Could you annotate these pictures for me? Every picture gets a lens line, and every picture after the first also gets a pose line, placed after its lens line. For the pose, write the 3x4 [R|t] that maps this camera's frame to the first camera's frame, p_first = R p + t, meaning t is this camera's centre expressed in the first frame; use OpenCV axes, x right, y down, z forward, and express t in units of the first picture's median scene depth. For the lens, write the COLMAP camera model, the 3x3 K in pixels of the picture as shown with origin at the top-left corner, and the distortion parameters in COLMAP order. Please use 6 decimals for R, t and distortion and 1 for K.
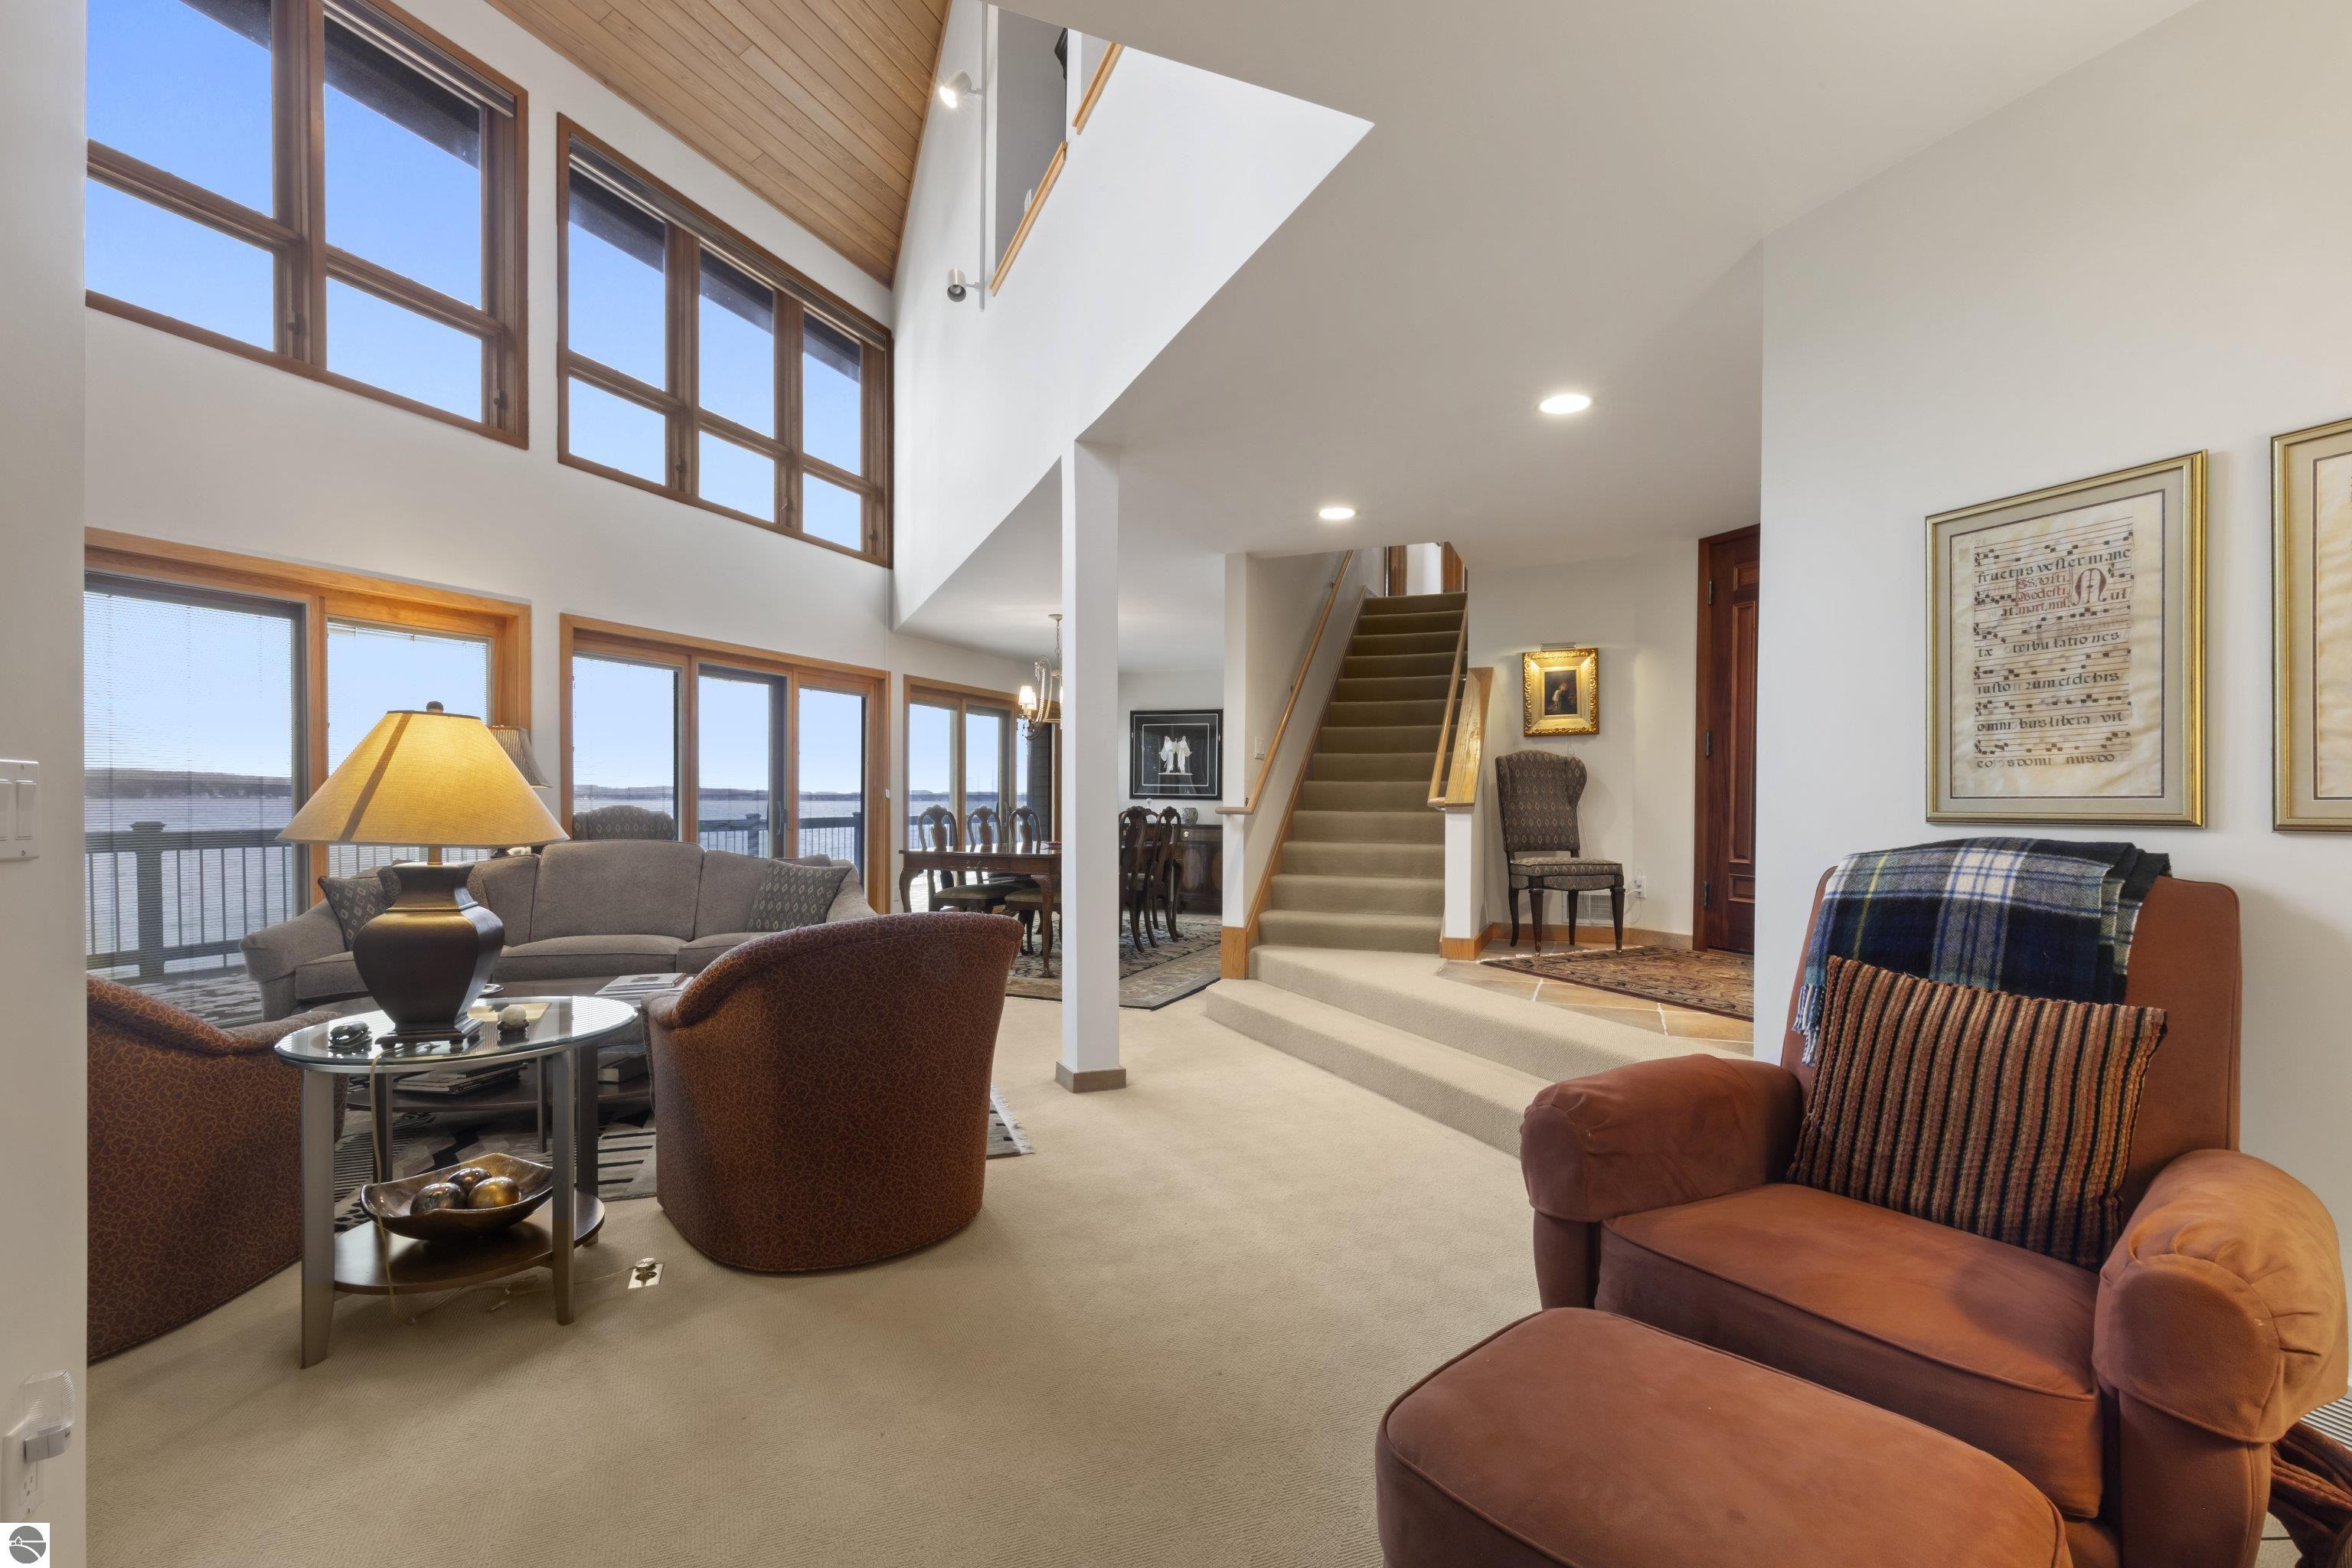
lens RADIAL K [[1078.1, 0, 1175.1], [0, 1078.1, 798.8], [0, 0, 1]] dist [-0.000288, -0.000011]
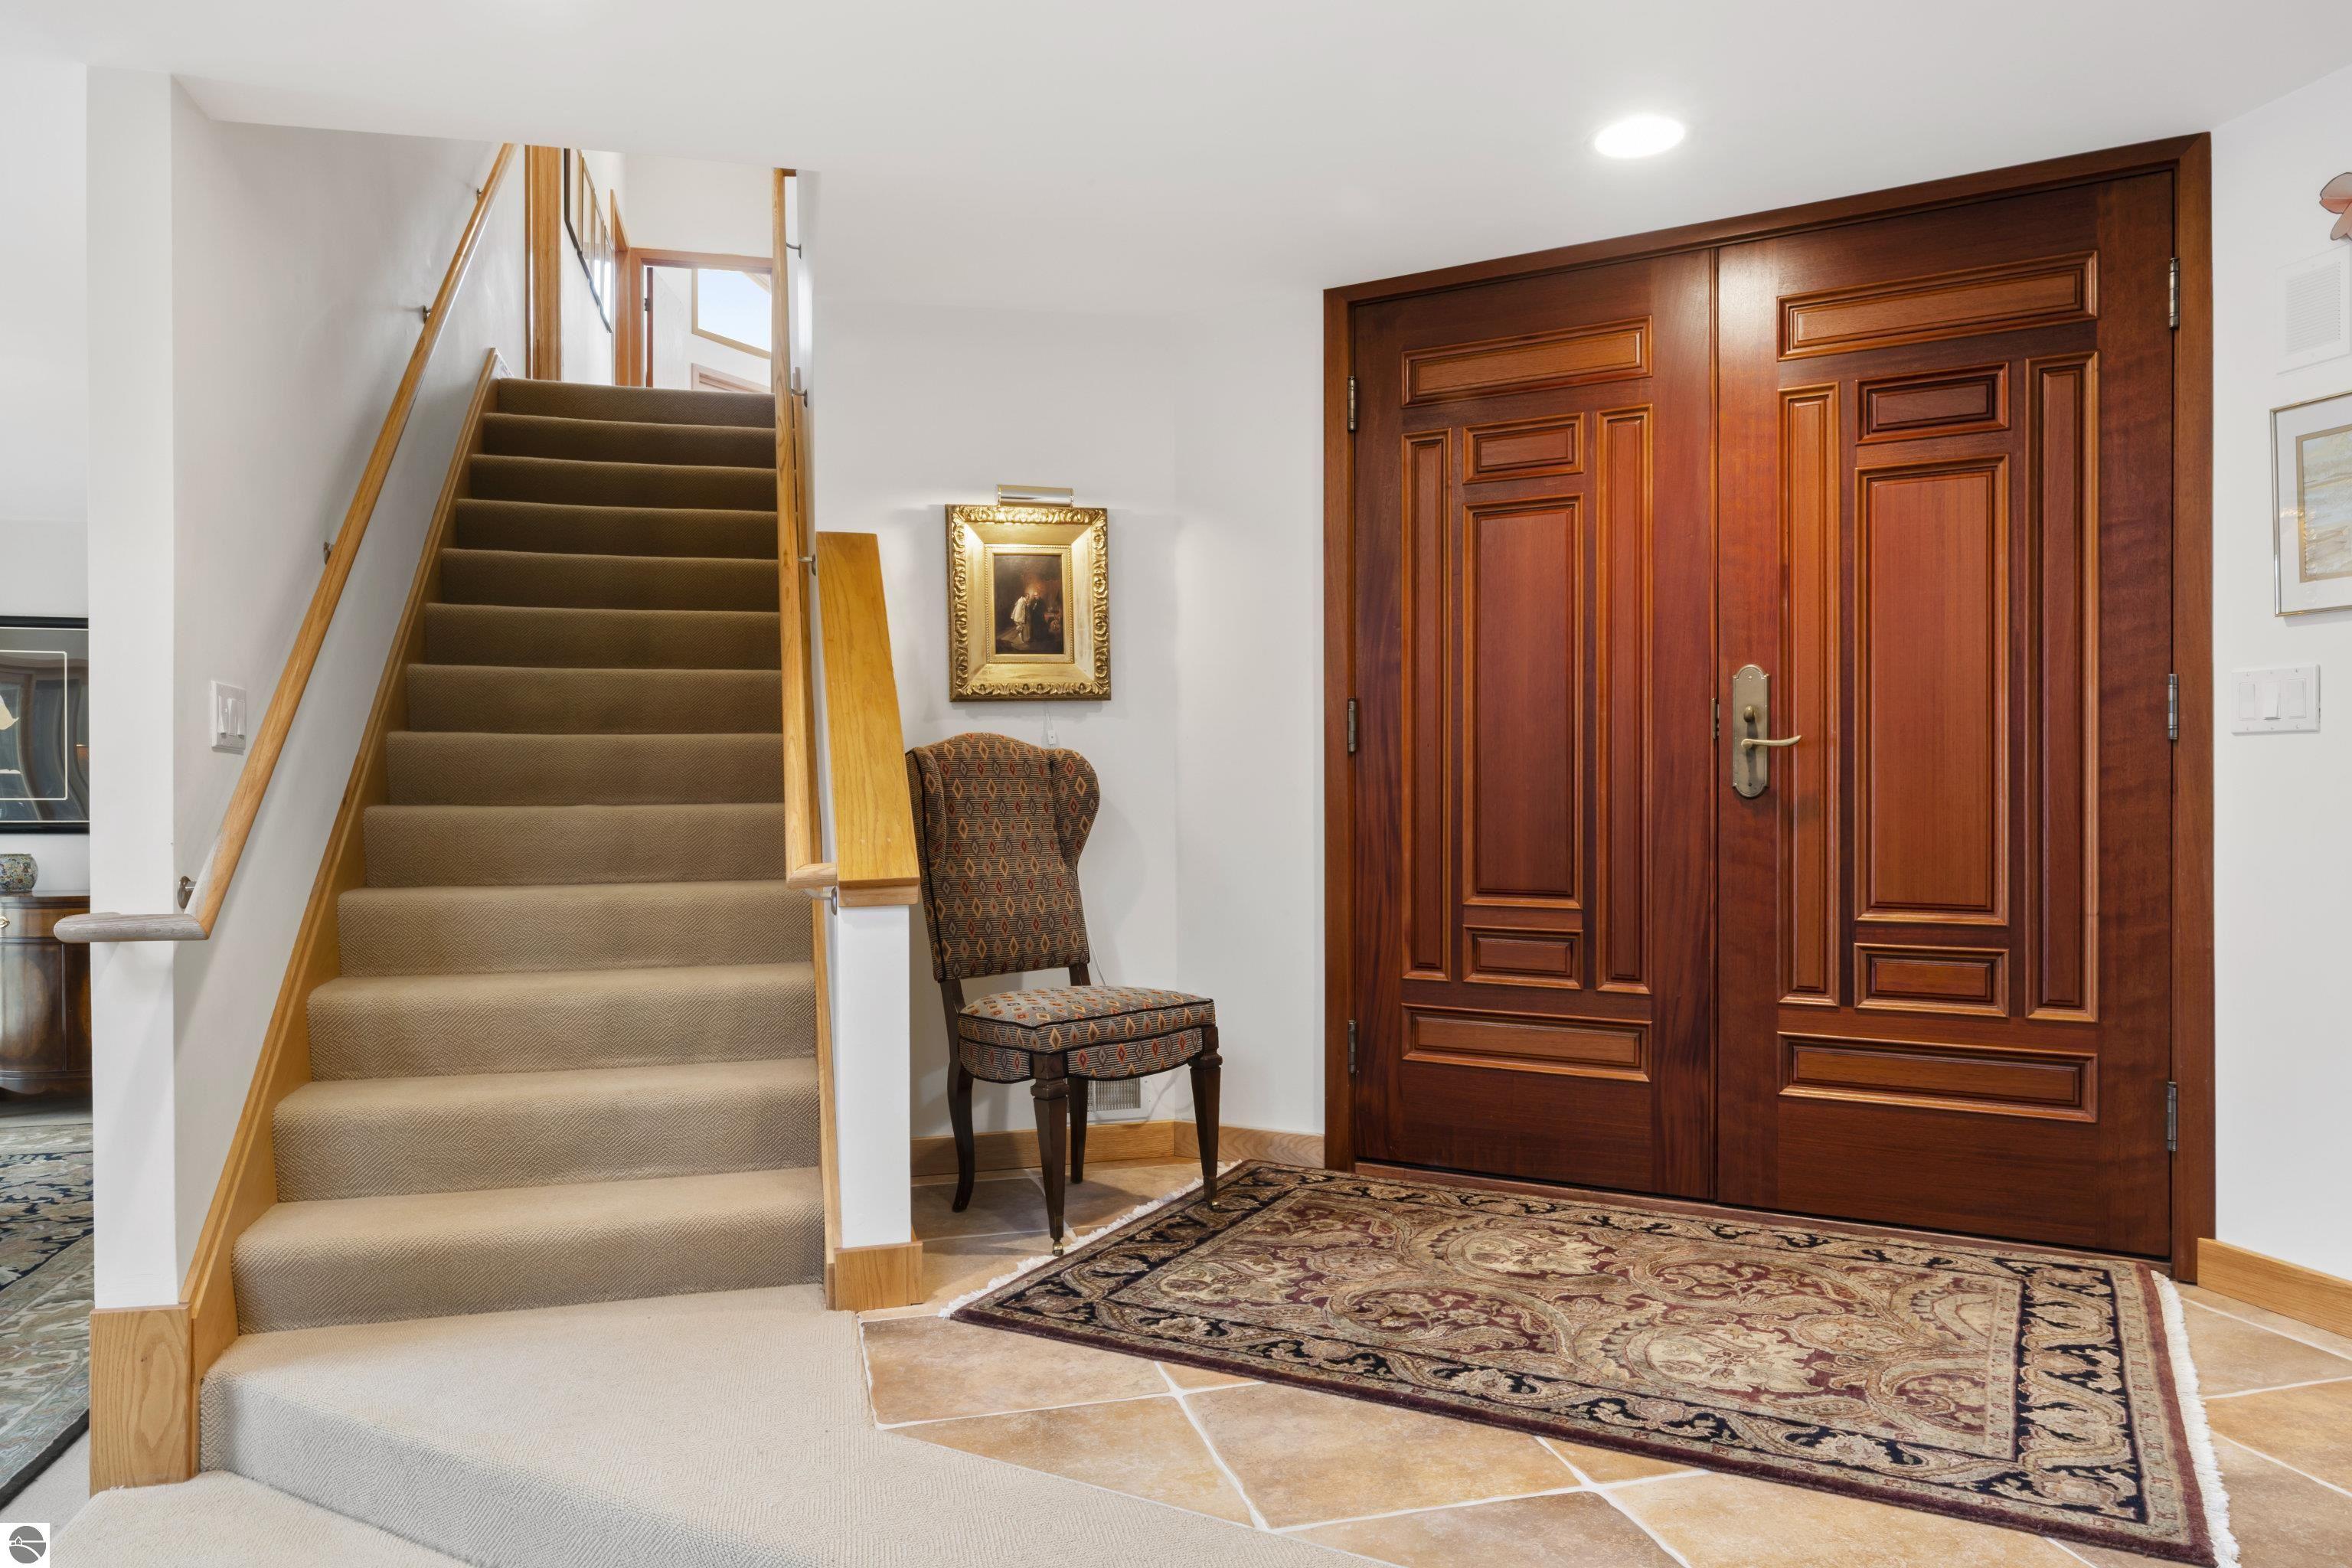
lens RADIAL K [[1526.6, 0, 1180.7], [0, 1526.6, 798.4], [0, 0, 1]] dist [-0.002996, -0.002227]
pose [[0.793808, -0.012465, 0.608041, 0.029344], [0.009597, 0.999922, 0.007971, -0.024886], [-0.608093, -0.000492, 0.793866, 0.499502]]
